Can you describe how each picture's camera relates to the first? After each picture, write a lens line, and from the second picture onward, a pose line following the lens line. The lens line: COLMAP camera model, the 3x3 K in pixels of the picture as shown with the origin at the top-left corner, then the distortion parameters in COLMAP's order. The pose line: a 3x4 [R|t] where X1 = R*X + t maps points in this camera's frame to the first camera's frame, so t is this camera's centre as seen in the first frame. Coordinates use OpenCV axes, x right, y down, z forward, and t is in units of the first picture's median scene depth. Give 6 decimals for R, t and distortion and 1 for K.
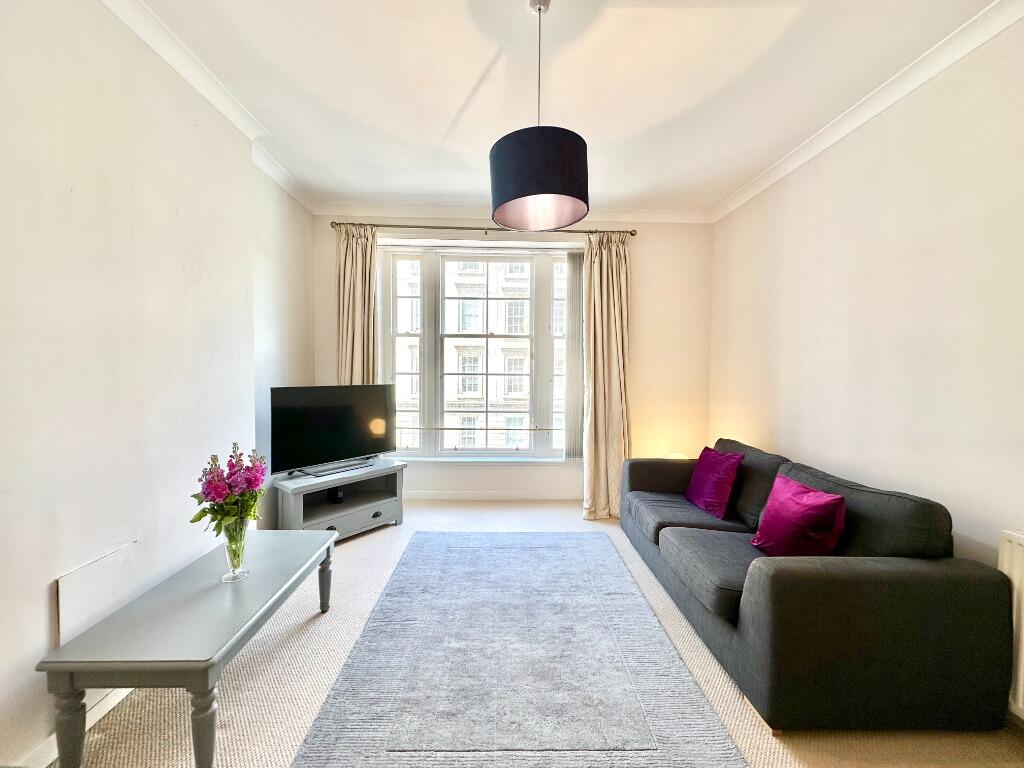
lens RADIAL K [[409.1, 0, 512.0], [0, 409.1, 384.0], [0, 0, 1]] dist [-0.000225, 0.000129]
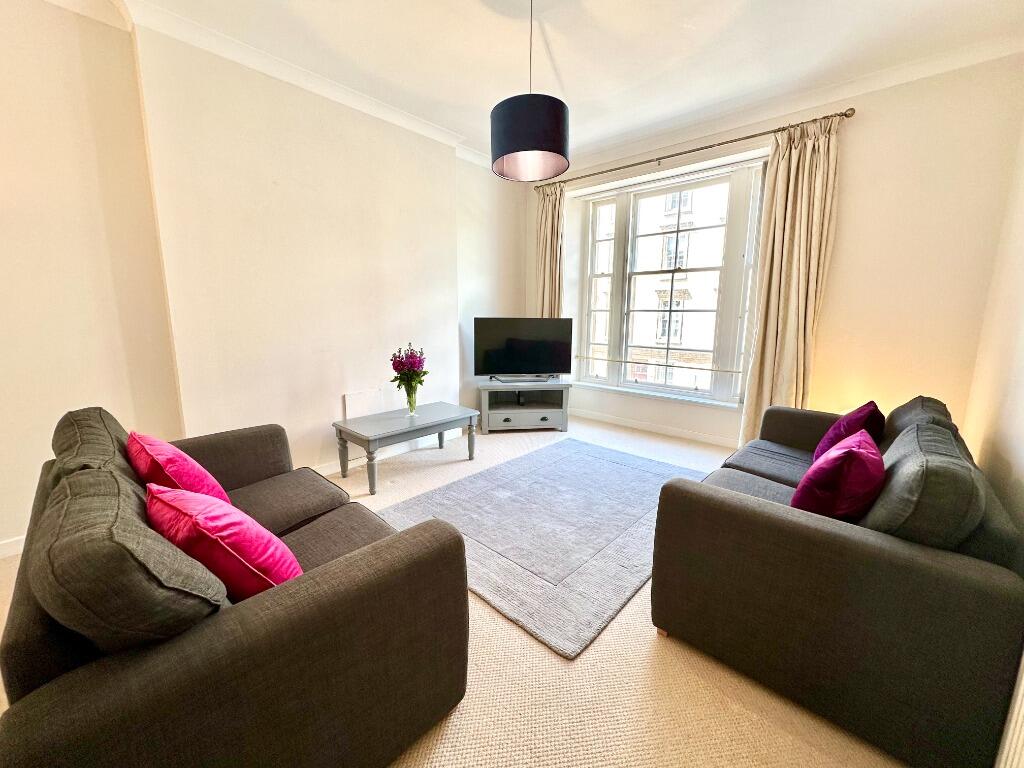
lens RADIAL K [[414.7, 0, 512.0], [0, 414.7, 384.0], [0, 0, 1]] dist [0.001033, 0.000215]
pose [[0.714877, 0.113936, -0.689905, 0.443156], [-0.026205, 0.990308, 0.136393, 0.029753], [0.698759, -0.079425, 0.710934, 0.000850]]
